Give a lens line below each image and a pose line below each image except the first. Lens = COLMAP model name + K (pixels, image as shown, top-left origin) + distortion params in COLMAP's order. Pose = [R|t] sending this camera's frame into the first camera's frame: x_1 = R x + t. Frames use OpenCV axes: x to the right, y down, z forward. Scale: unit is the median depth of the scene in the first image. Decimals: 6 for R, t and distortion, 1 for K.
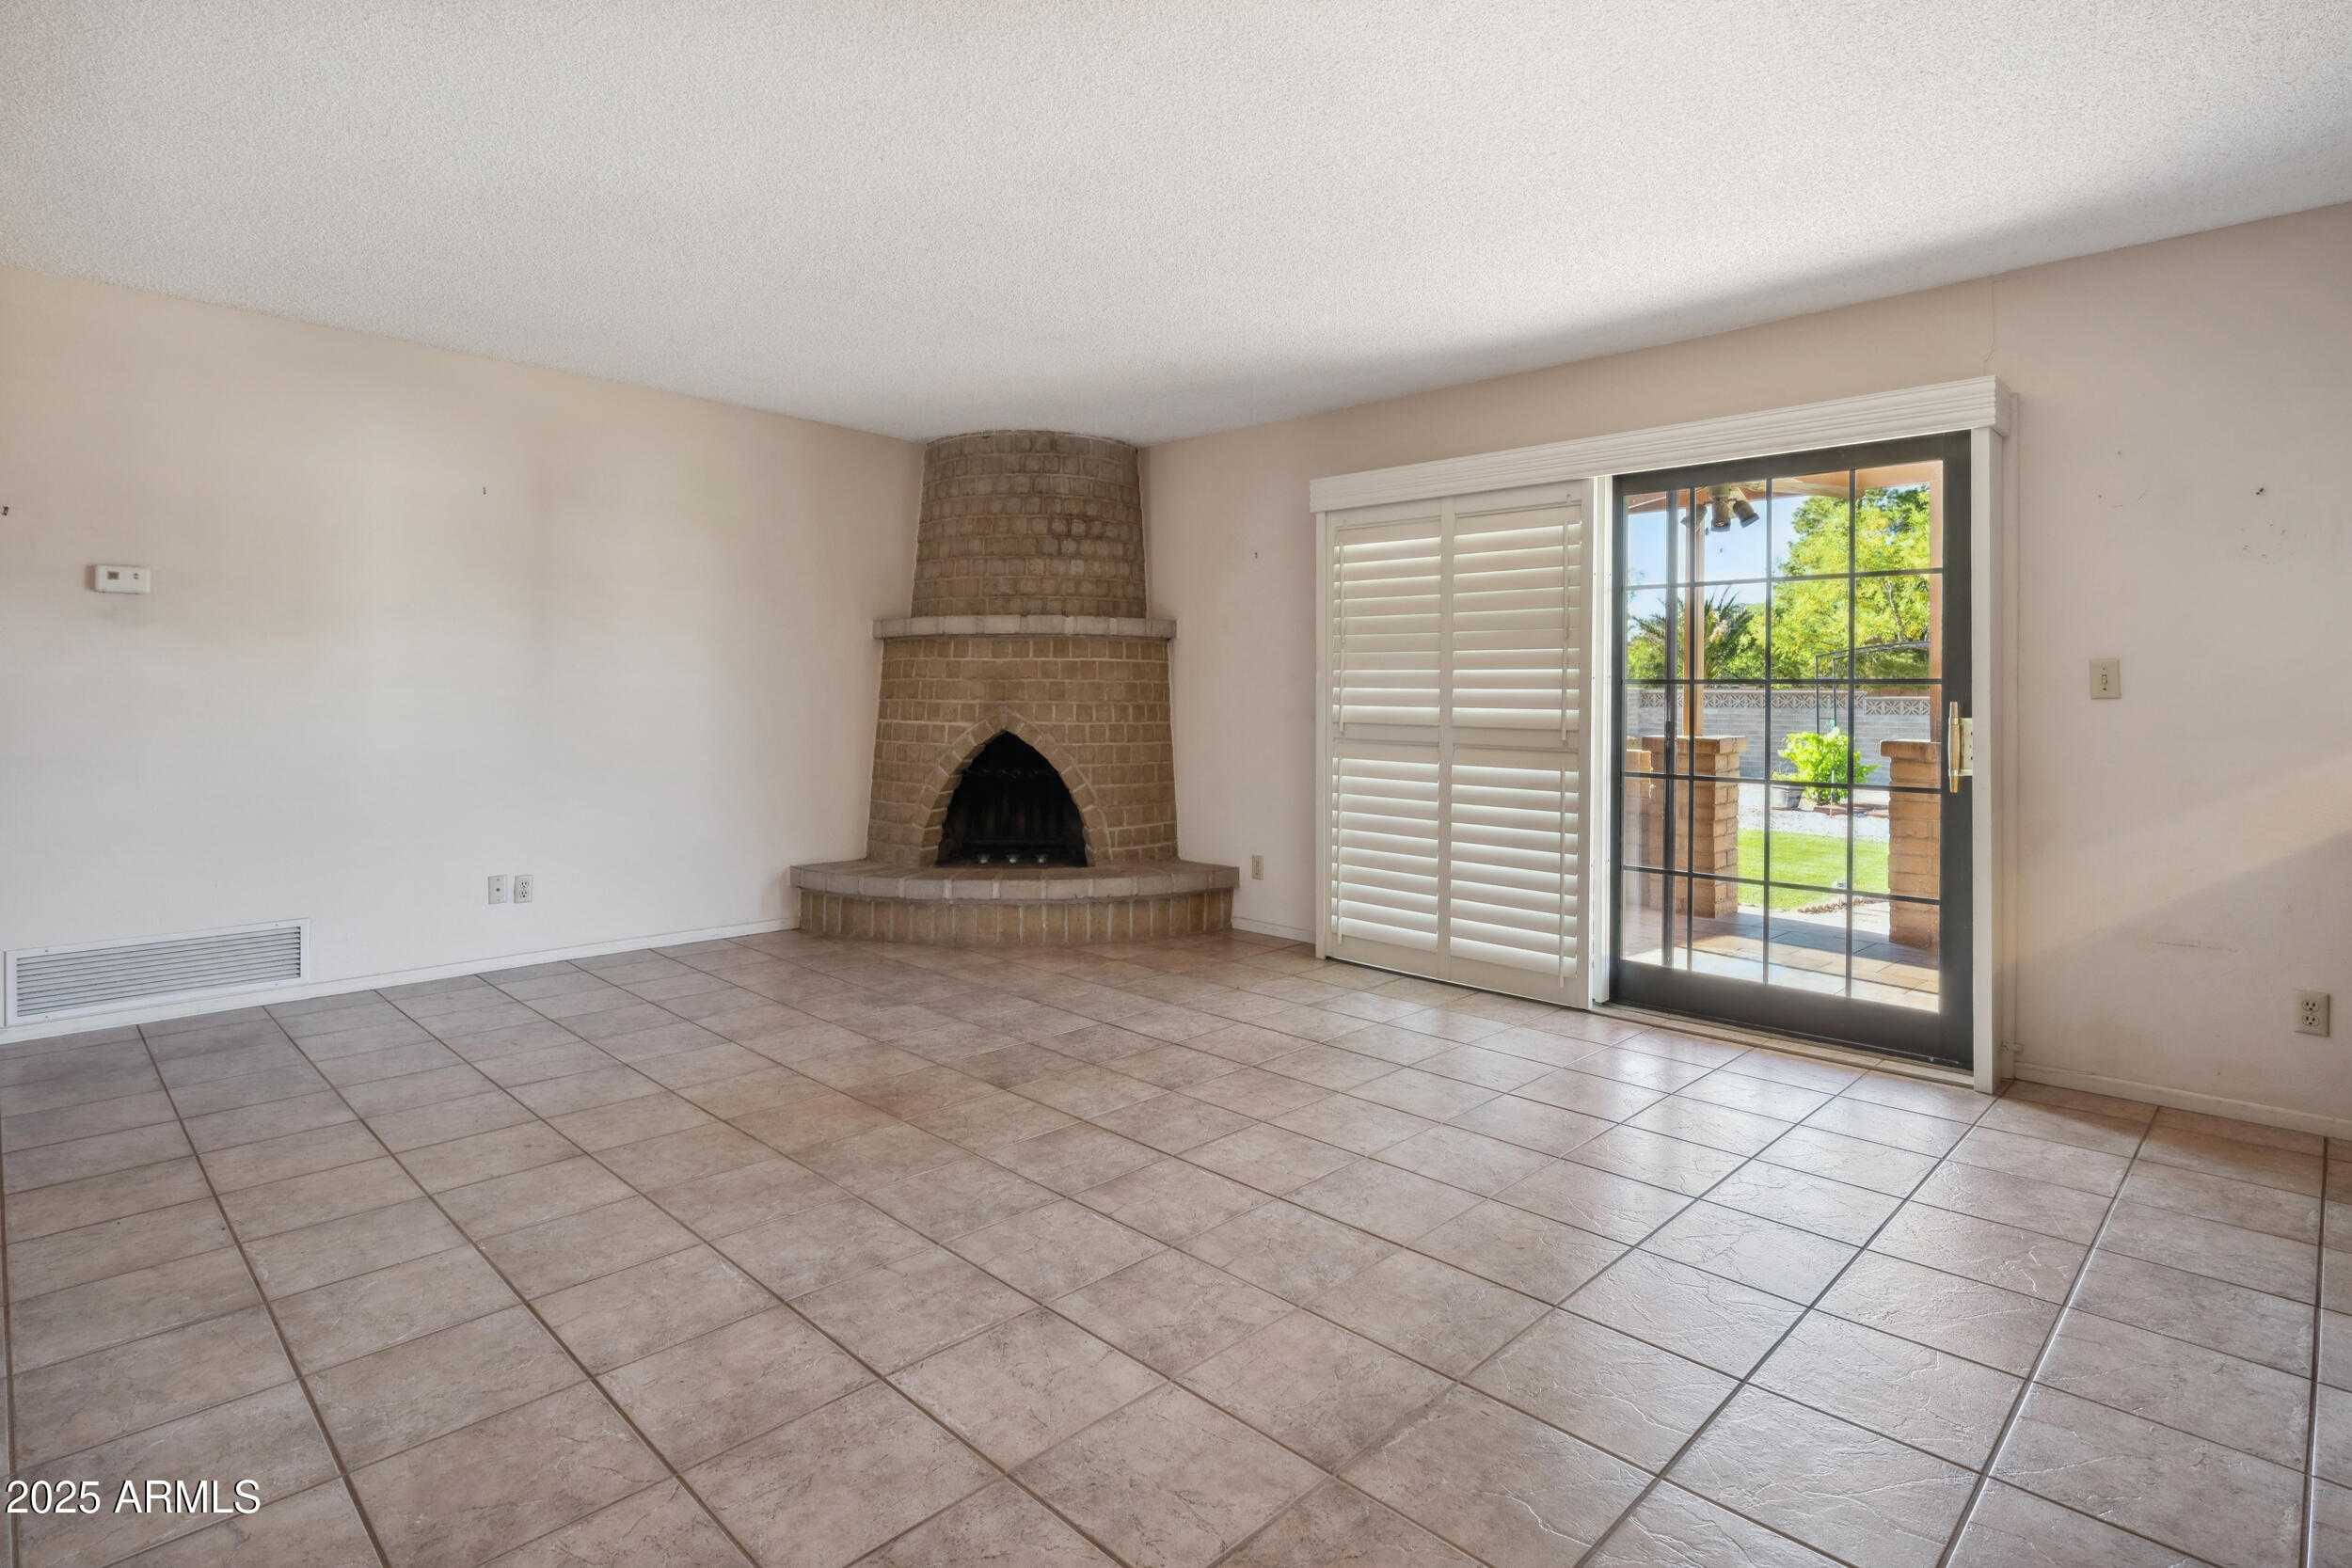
lens RADIAL K [[1162.2, 0, 1172.4], [0, 1162.2, 687.4], [0, 0, 1]] dist [-0.003070, -0.000431]
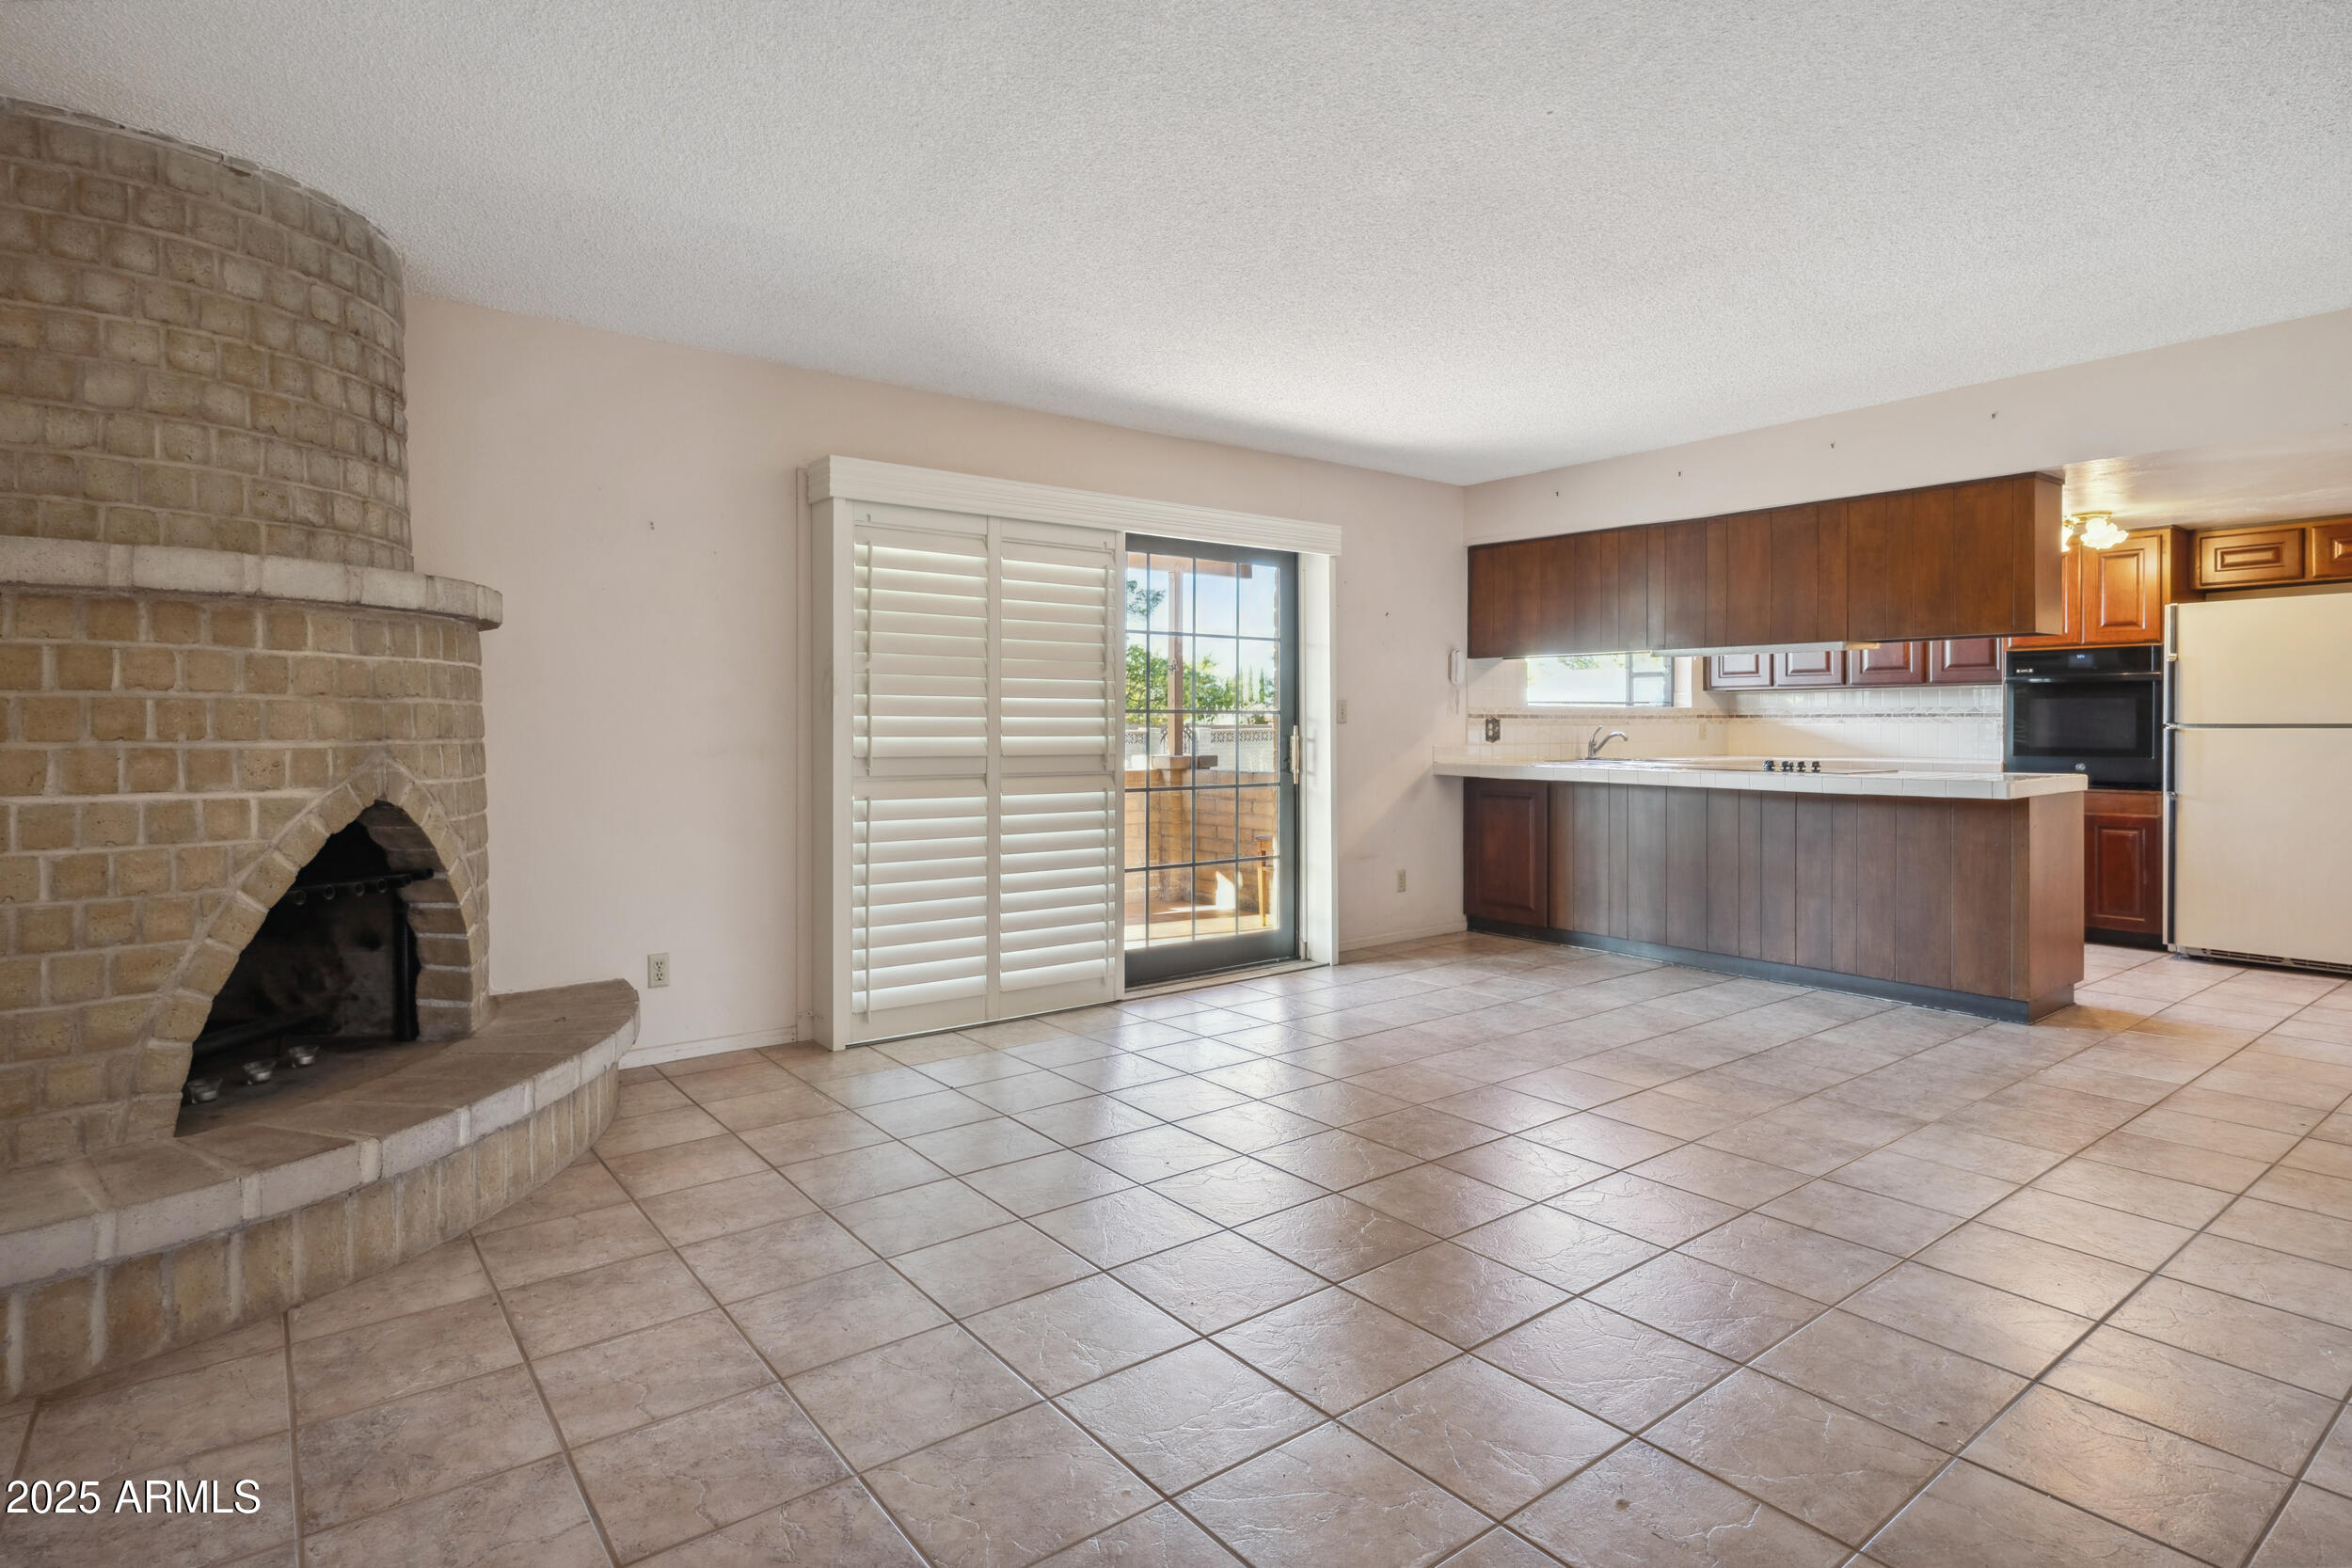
lens RADIAL K [[1202.8, 0, 1202.1], [0, 1202.8, 721.5], [0, 0, 1]] dist [-0.002460, 0.001581]
pose [[0.140419, -0.004215, 0.990083, -0.672871], [-0.001771, 0.999988, 0.004508, 0.000087], [-0.990091, -0.002386, 0.140410, 0.641668]]
